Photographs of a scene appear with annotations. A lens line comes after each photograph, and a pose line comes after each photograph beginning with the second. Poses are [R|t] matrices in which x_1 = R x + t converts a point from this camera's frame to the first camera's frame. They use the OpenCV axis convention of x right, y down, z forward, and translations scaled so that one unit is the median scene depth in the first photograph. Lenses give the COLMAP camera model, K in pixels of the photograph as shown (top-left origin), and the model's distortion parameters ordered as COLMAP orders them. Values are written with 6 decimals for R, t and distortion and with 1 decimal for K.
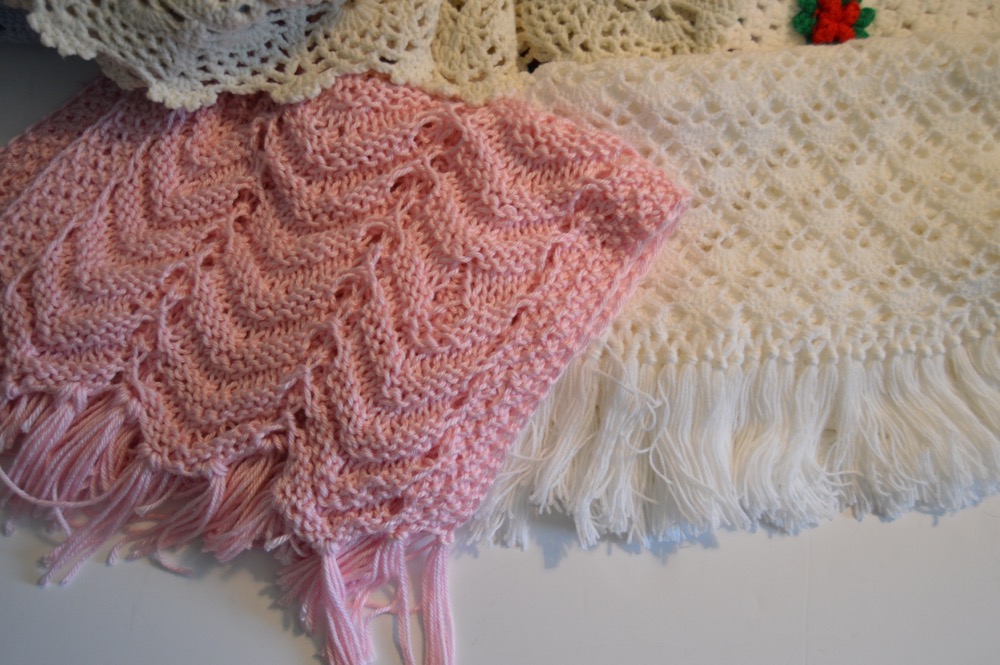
lens RADIAL K [[1058.2, 0, 500.0], [0, 1058.2, 332.5], [0, 0, 1]] dist [-0.057453, 0.011538]
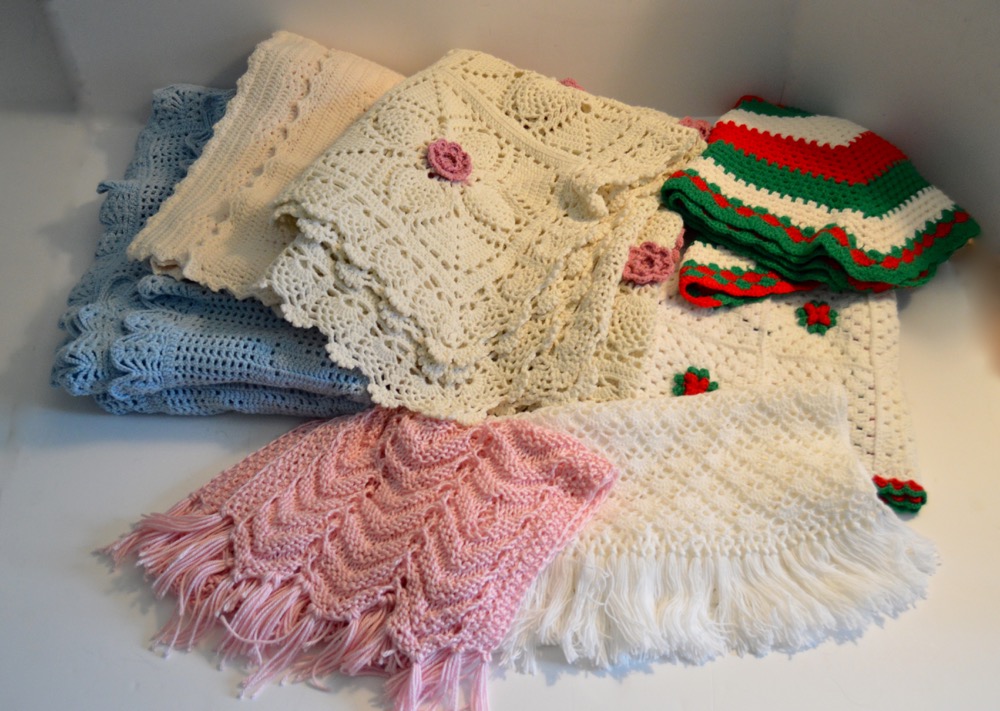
lens RADIAL K [[1120.5, 0, 500.0], [0, 1120.5, 355.5], [0, 0, 1]] dist [-0.004321, -0.003055]
pose [[0.999278, -0.030335, -0.022881, 0.025930], [0.014709, 0.864069, -0.503159, 0.678654], [0.035034, 0.502459, 0.863891, -0.782480]]
